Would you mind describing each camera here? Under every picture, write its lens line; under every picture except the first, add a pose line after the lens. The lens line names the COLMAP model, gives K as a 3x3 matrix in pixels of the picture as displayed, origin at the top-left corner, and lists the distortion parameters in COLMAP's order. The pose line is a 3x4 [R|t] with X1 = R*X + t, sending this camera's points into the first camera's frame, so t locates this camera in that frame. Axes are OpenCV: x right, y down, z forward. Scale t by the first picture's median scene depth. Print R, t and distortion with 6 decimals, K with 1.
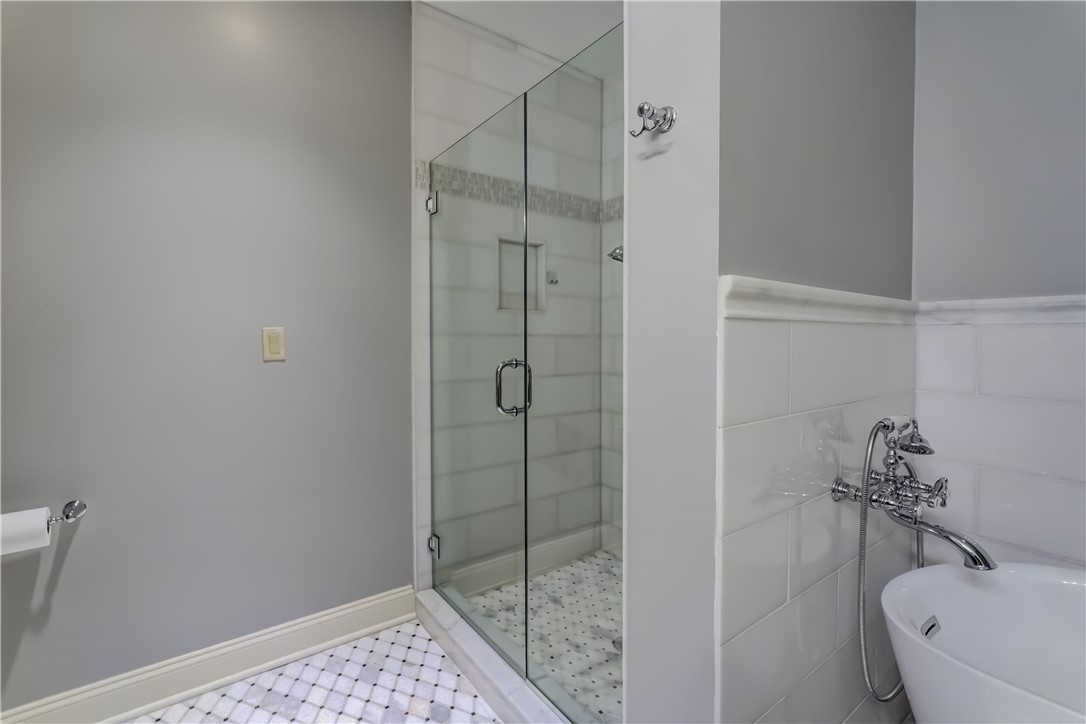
lens RADIAL K [[486.8, 0, 544.1], [0, 486.8, 340.2], [0, 0, 1]] dist [-0.035480, 0.013171]
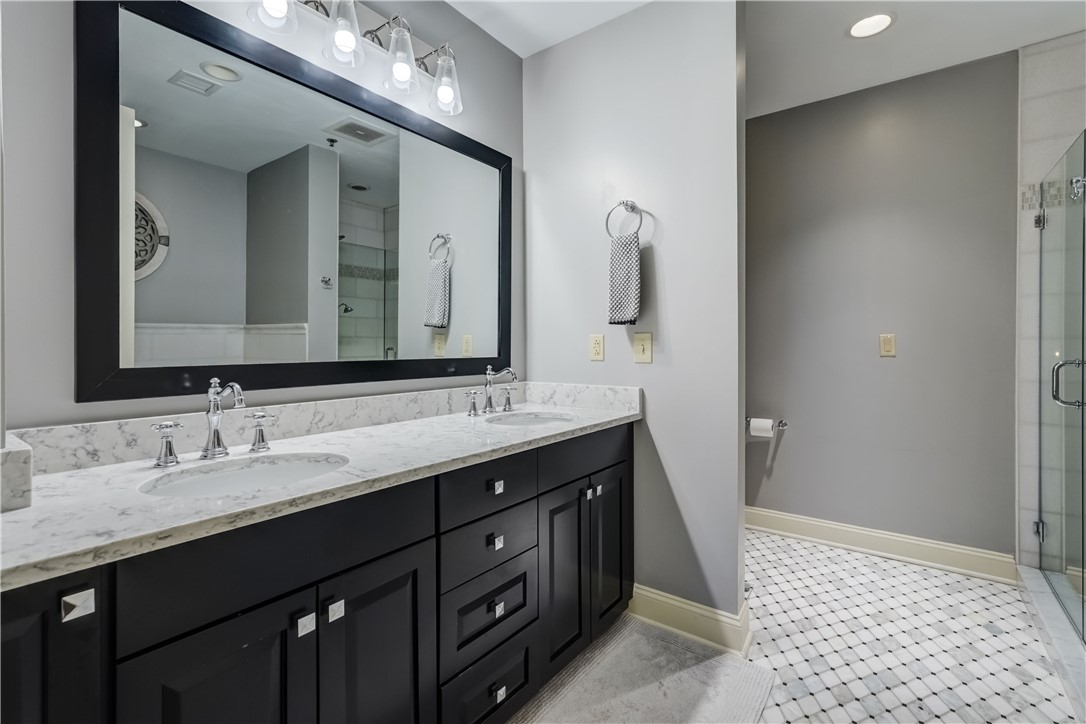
lens RADIAL K [[486.8, 0, 544.1], [0, 486.8, 340.2], [0, 0, 1]] dist [-0.035480, 0.013171]
pose [[0.288496, 0.000977, -0.957481, 0.222711], [-0.008875, 0.999959, -0.001654, 0.001487], [0.957440, 0.008975, 0.288493, -0.184946]]
